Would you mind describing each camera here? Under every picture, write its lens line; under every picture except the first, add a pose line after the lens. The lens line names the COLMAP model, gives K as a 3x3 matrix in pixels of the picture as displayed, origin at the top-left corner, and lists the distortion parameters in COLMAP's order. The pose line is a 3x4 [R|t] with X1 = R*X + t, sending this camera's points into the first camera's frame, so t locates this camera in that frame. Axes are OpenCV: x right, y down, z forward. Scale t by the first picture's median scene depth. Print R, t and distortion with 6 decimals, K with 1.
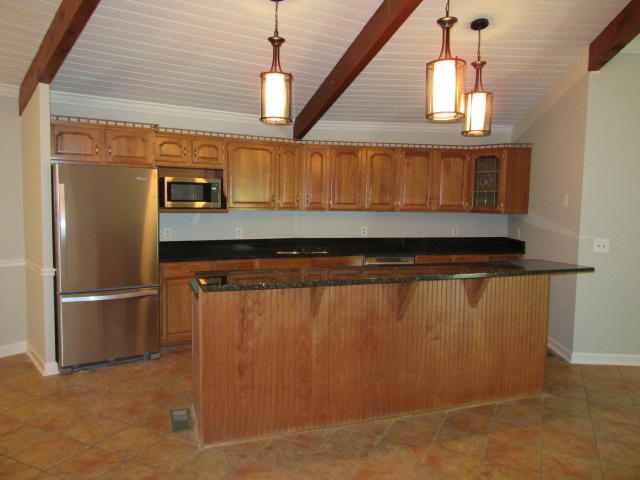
lens RADIAL K [[472.2, 0, 319.8], [0, 472.2, 237.0], [0, 0, 1]] dist [-0.003990, 0.003343]
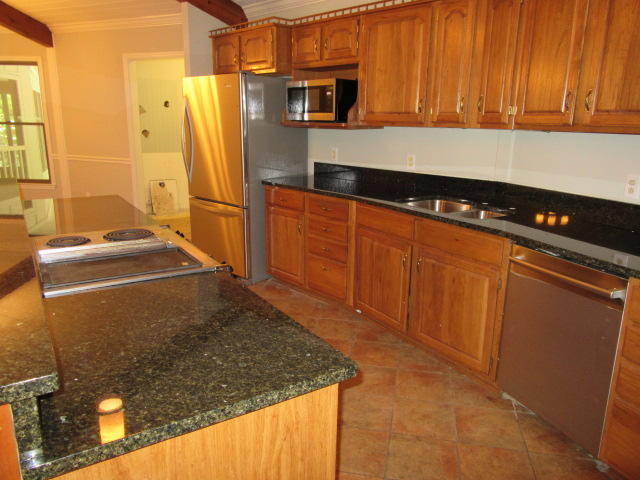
lens RADIAL K [[472.2, 0, 323.1], [0, 472.2, 238.1], [0, 0, 1]] dist [-0.003990, 0.003343]
pose [[0.242882, 0.227279, -0.943055, 0.494531], [-0.078006, 0.973593, 0.214548, -0.041453], [0.966914, 0.021454, 0.254198, 0.807484]]
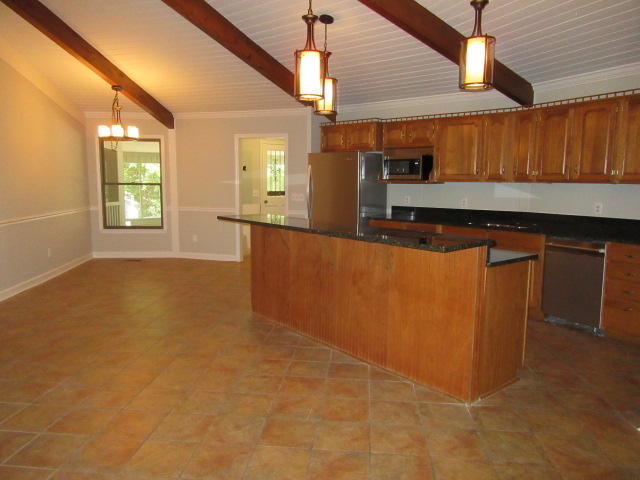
lens RADIAL K [[472.2, 0, 322.3], [0, 472.2, 237.5], [0, 0, 1]] dist [-0.003990, 0.003343]
pose [[0.348984, 0.105886, -0.931127, 0.827746], [-0.061925, 0.994030, 0.089830, -0.007731], [0.935080, 0.026310, 0.353458, 0.350514]]
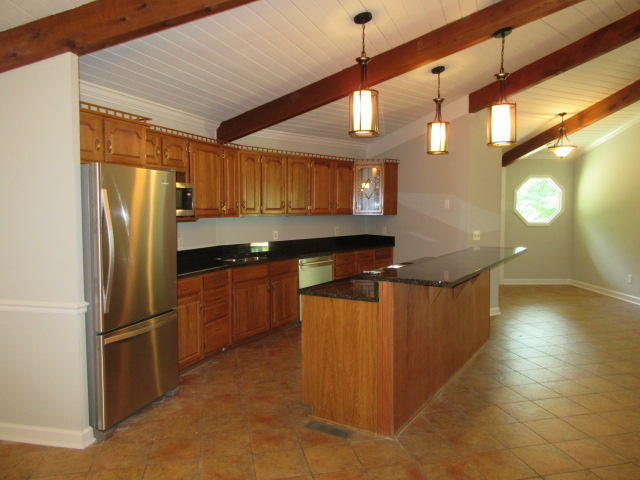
lens RADIAL K [[472.2, 0, 322.7], [0, 472.2, 239.7], [0, 0, 1]] dist [-0.003990, 0.003343]
pose [[0.780878, -0.056363, 0.622135, -0.582700], [0.055804, 0.998233, 0.020393, -0.021034], [-0.622186, 0.018793, 0.782644, 0.143612]]
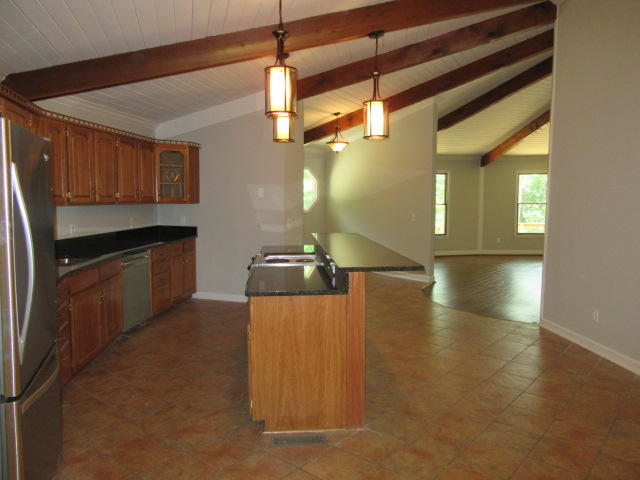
lens RADIAL K [[472.2, 0, 322.1], [0, 472.2, 239.4], [0, 0, 1]] dist [-0.003990, 0.003343]
pose [[0.247817, -0.100324, 0.963598, -0.721252], [0.067450, 0.993997, 0.086143, -0.044546], [-0.966456, 0.043647, 0.253096, 0.459962]]
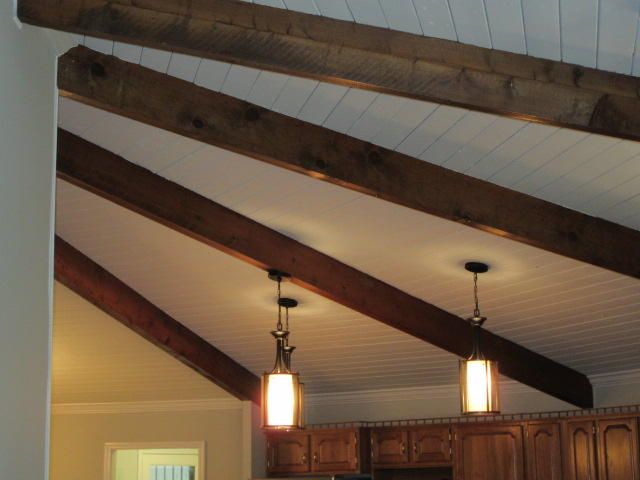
lens RADIAL K [[1269.8, 0, 319.4], [0, 1269.8, 242.7], [0, 0, 1]] dist [-0.015425, 0.000000]
pose [[0.425565, -0.201467, -0.882216, 1.538553], [-0.042952, 0.969306, -0.242075, 0.003257], [0.903908, 0.140911, 0.403849, -0.018102]]
